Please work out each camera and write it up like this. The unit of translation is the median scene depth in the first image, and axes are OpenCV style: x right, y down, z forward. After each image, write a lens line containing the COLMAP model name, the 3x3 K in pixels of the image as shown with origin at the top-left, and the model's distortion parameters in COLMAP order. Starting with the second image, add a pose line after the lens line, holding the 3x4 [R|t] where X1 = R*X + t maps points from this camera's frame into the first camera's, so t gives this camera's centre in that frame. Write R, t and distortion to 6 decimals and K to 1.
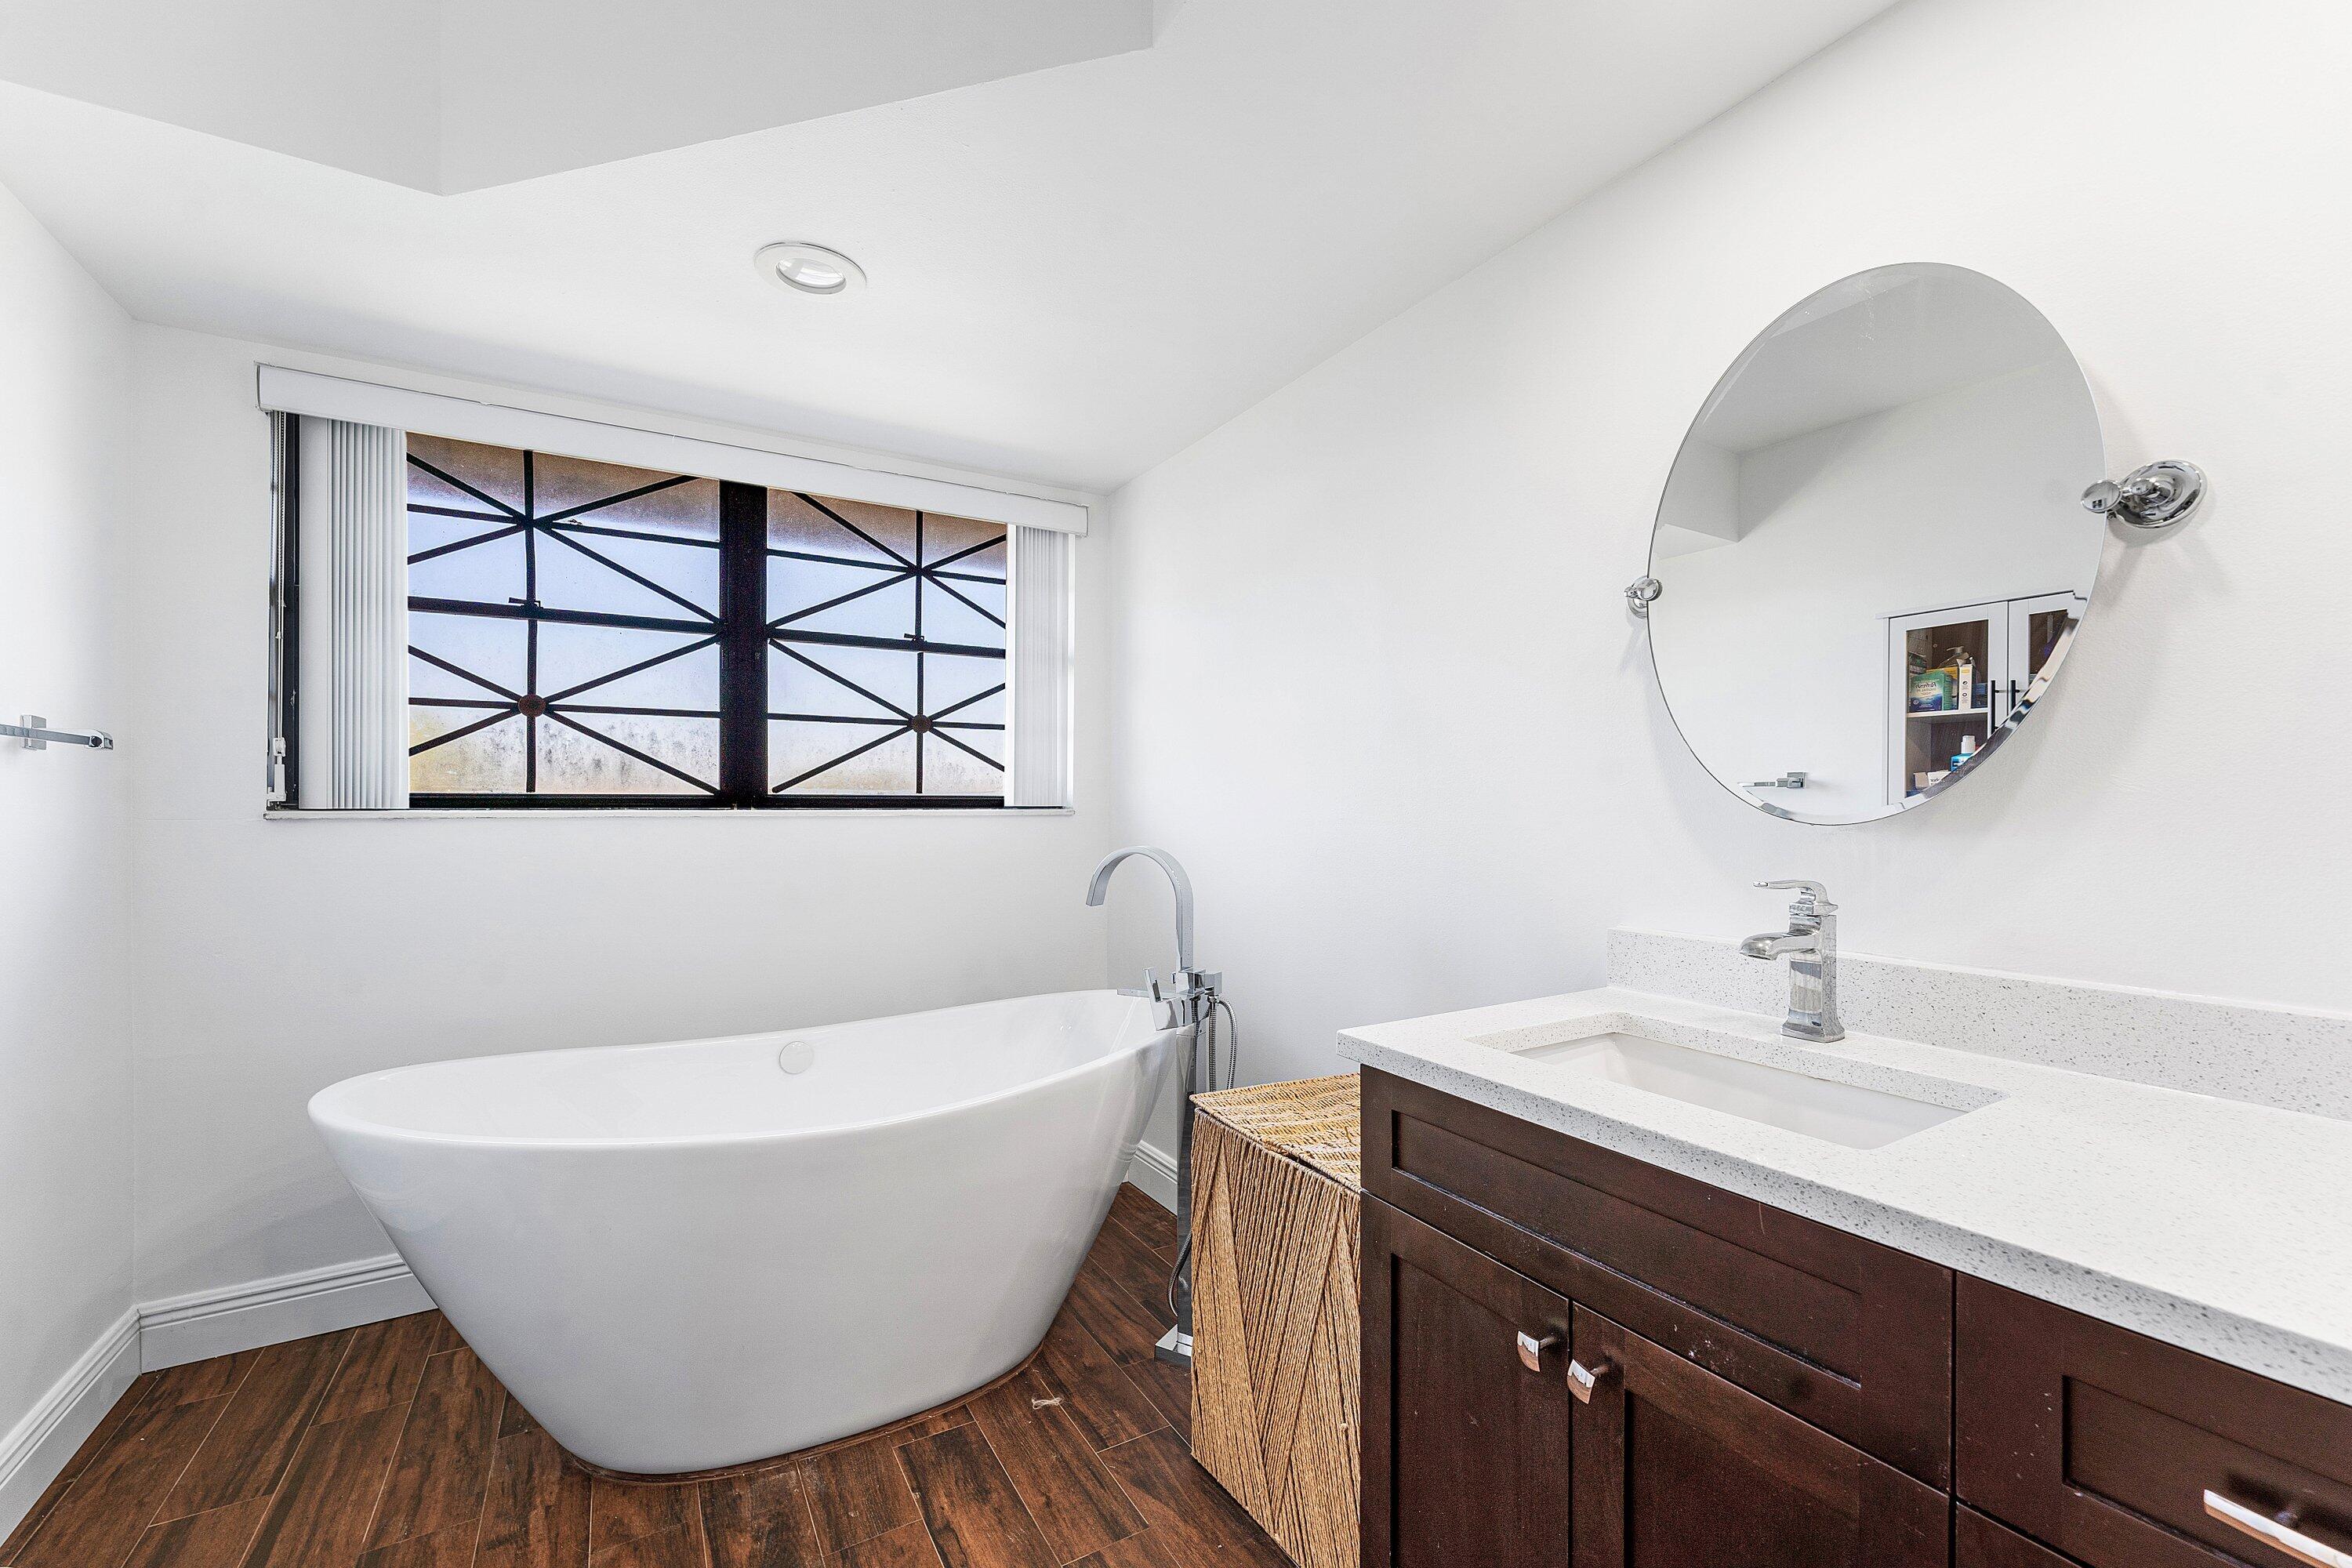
lens RADIAL K [[937.6, 0, 1185.7], [0, 937.6, 804.4], [0, 0, 1]] dist [-0.000342, 0.000044]
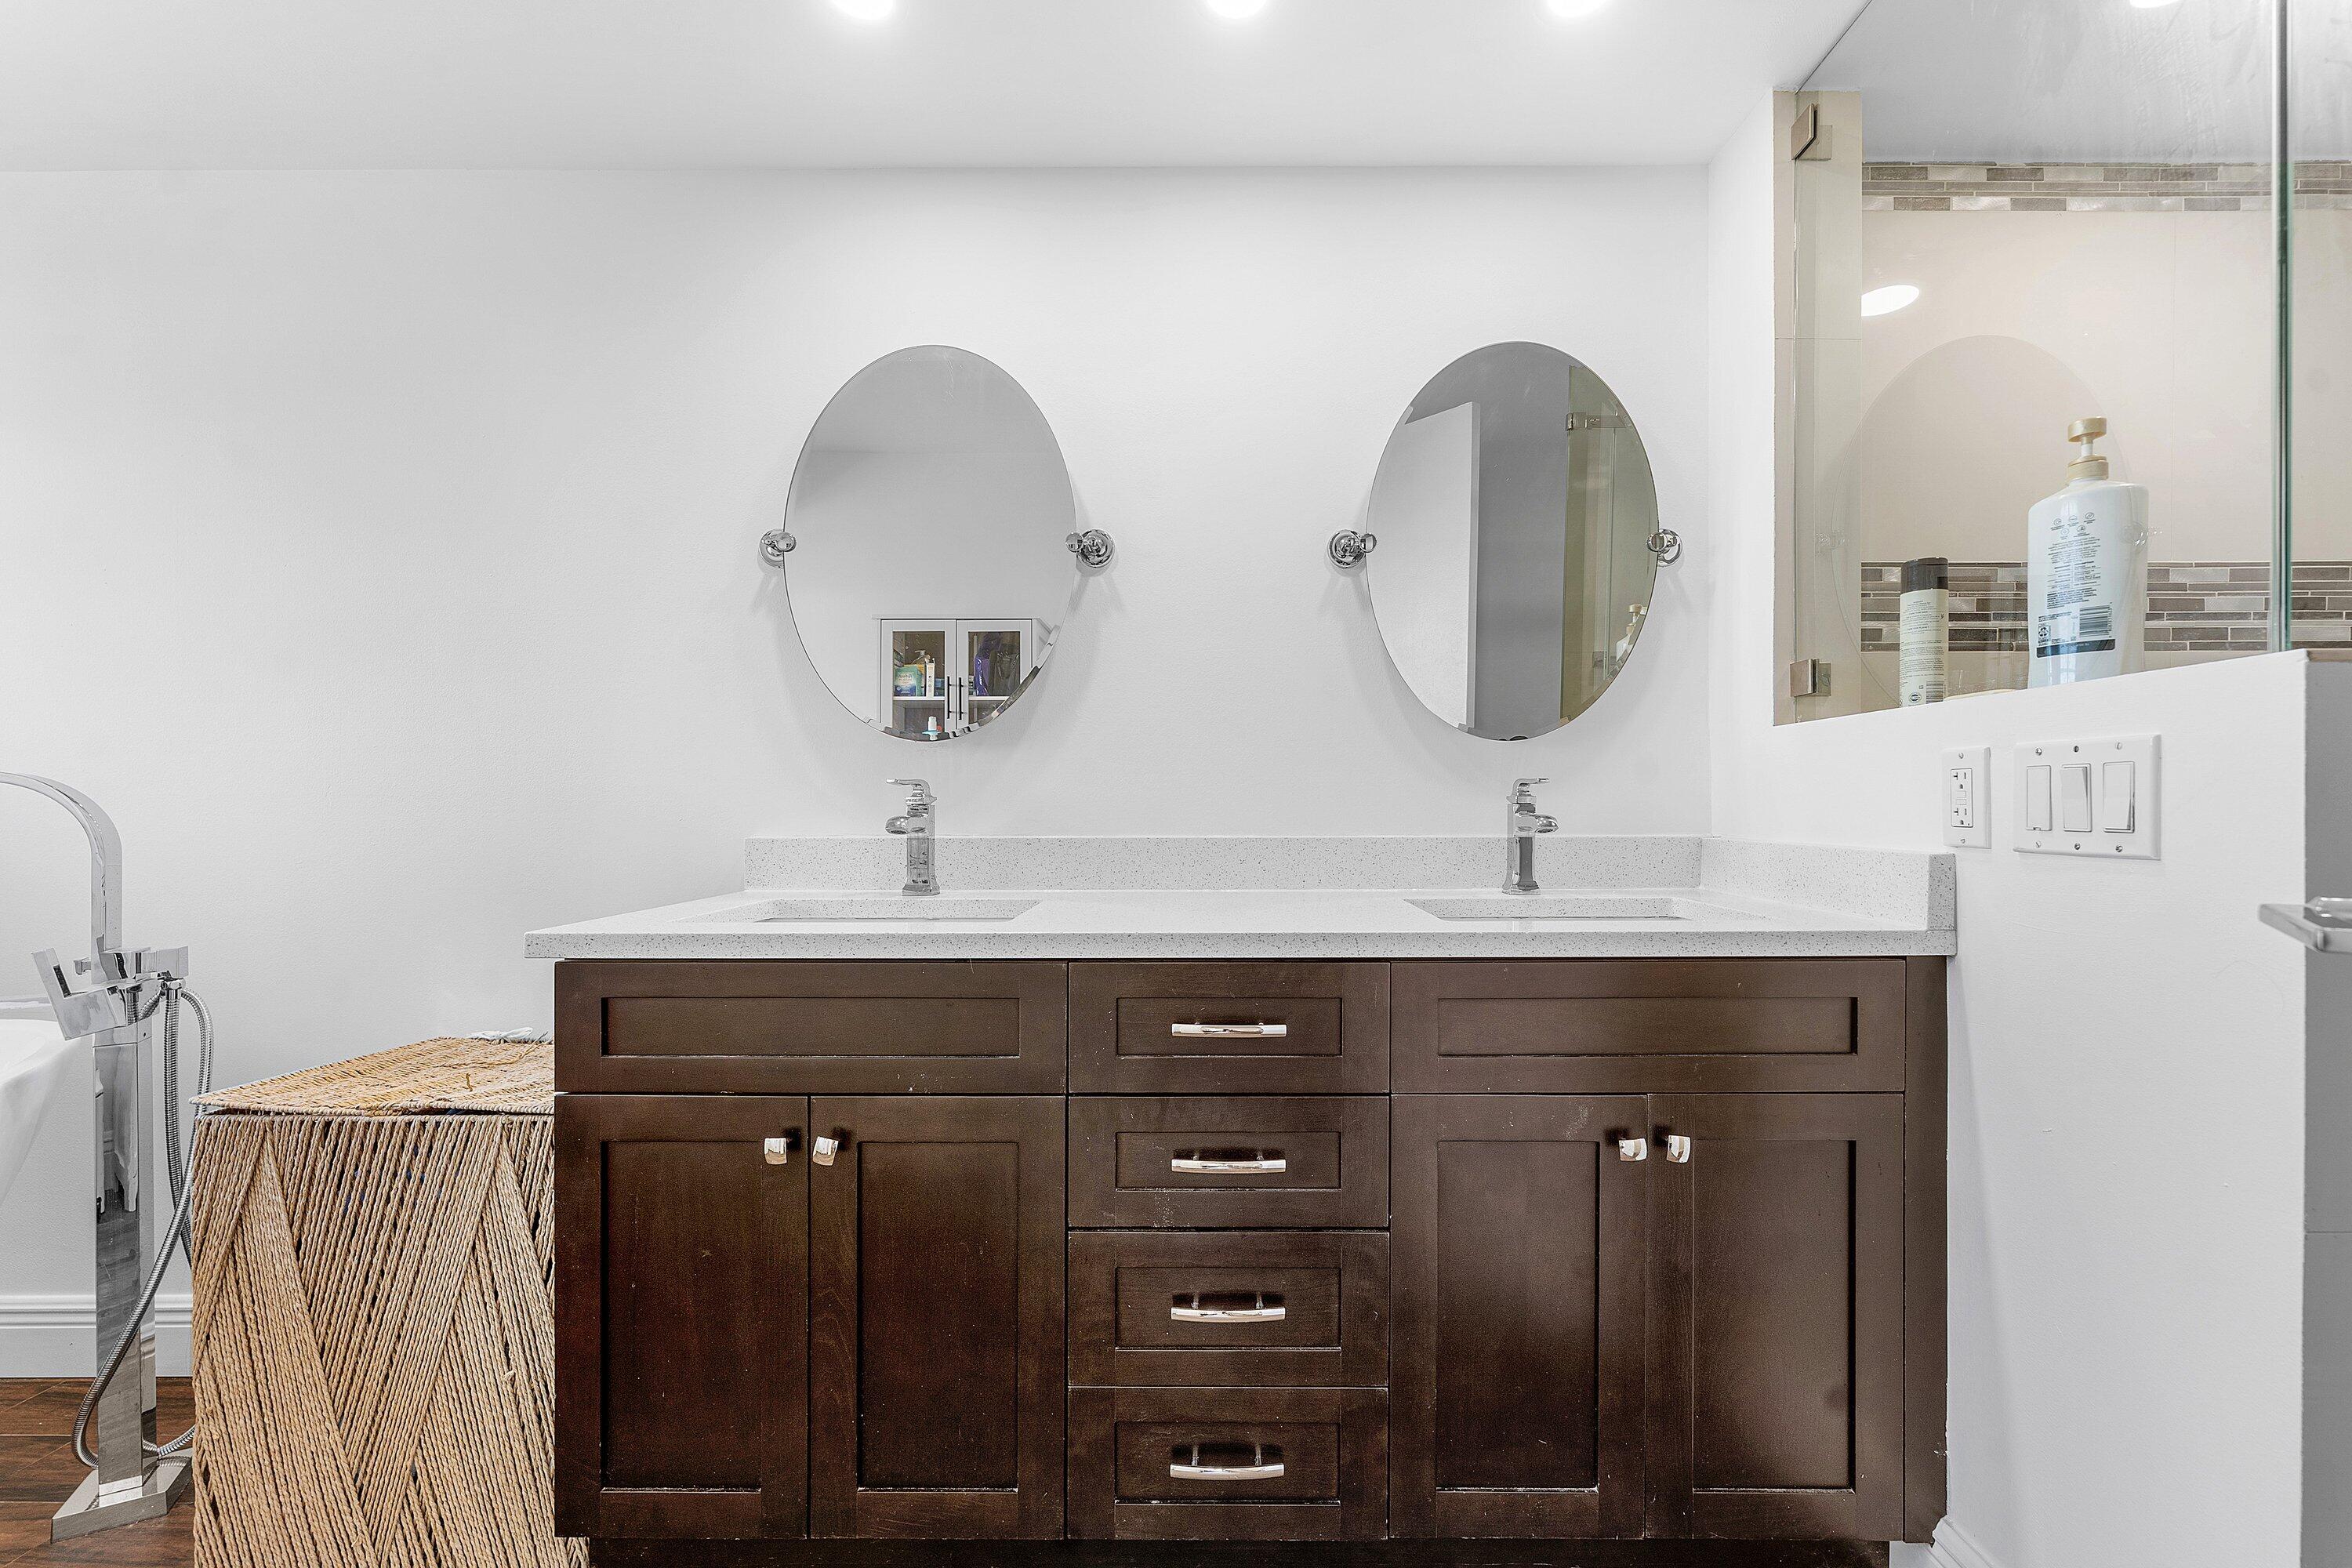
lens RADIAL K [[937.6, 0, 1190.7], [0, 937.6, 792.4], [0, 0, 1]] dist [-0.000342, 0.000044]
pose [[0.532388, 0.003457, 0.846494, -0.232149], [-0.003116, 0.999993, -0.002124, 0.086410], [-0.846495, -0.001507, 0.532395, -0.045695]]
